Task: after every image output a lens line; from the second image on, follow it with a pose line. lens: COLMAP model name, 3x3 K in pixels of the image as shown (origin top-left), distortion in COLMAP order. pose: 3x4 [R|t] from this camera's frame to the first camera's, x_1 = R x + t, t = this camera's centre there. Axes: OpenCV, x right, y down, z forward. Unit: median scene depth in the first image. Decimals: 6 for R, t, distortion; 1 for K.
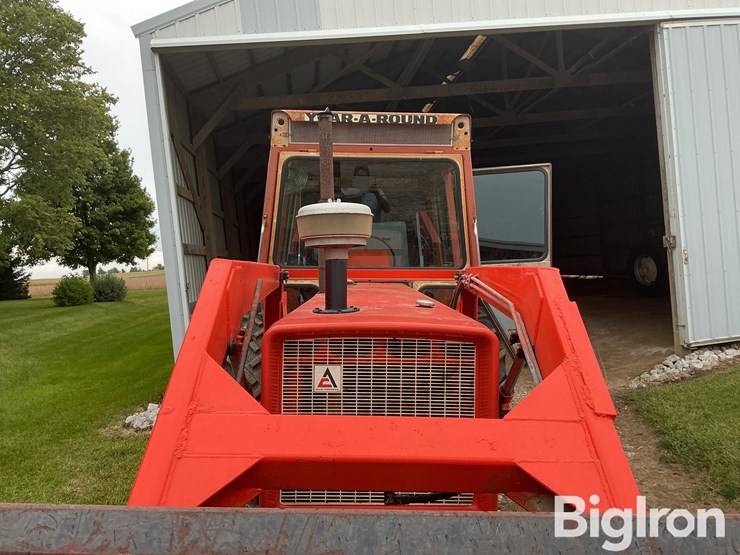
lens RADIAL K [[613.1, 0, 374.0], [0, 613.1, 275.2], [0, 0, 1]] dist [0.073108, -0.130164]
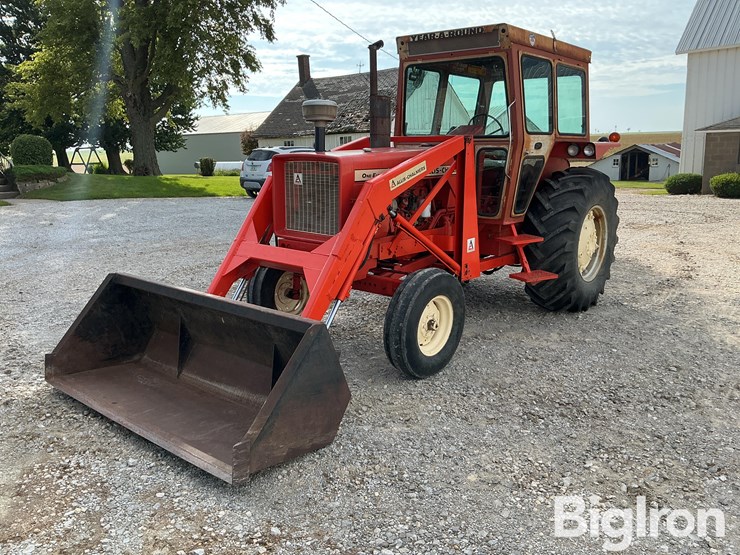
lens RADIAL K [[613.1, 0, 372.0], [0, 613.1, 277.3], [0, 0, 1]] dist [0.073108, -0.130164]
pose [[0.745460, 0.135542, -0.652623, 1.739558], [-0.011396, 0.981555, 0.190841, 0.084243], [0.666453, -0.134827, 0.733255, -0.604901]]
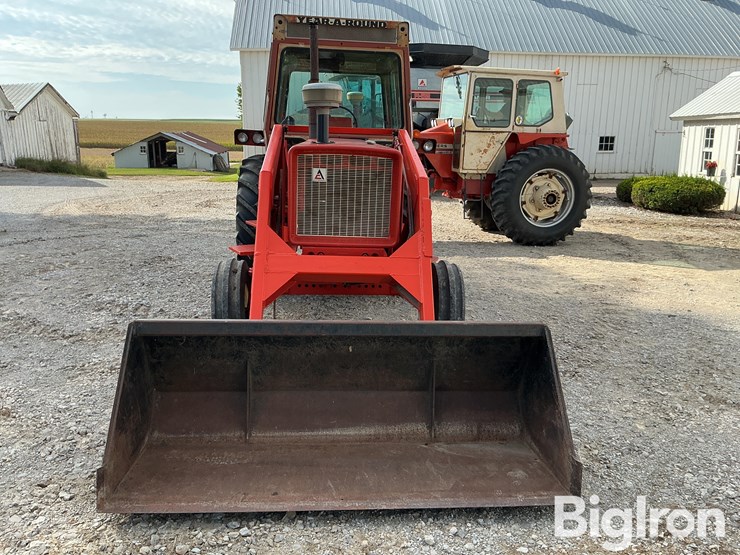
lens RADIAL K [[613.1, 0, 370.2], [0, 613.1, 278.2], [0, 0, 1]] dist [0.073108, -0.130164]
pose [[0.998347, 0.017680, 0.054691, -0.012989], [-0.028161, 0.979942, 0.197282, 0.096723], [-0.050106, -0.198496, 0.978820, -1.066256]]
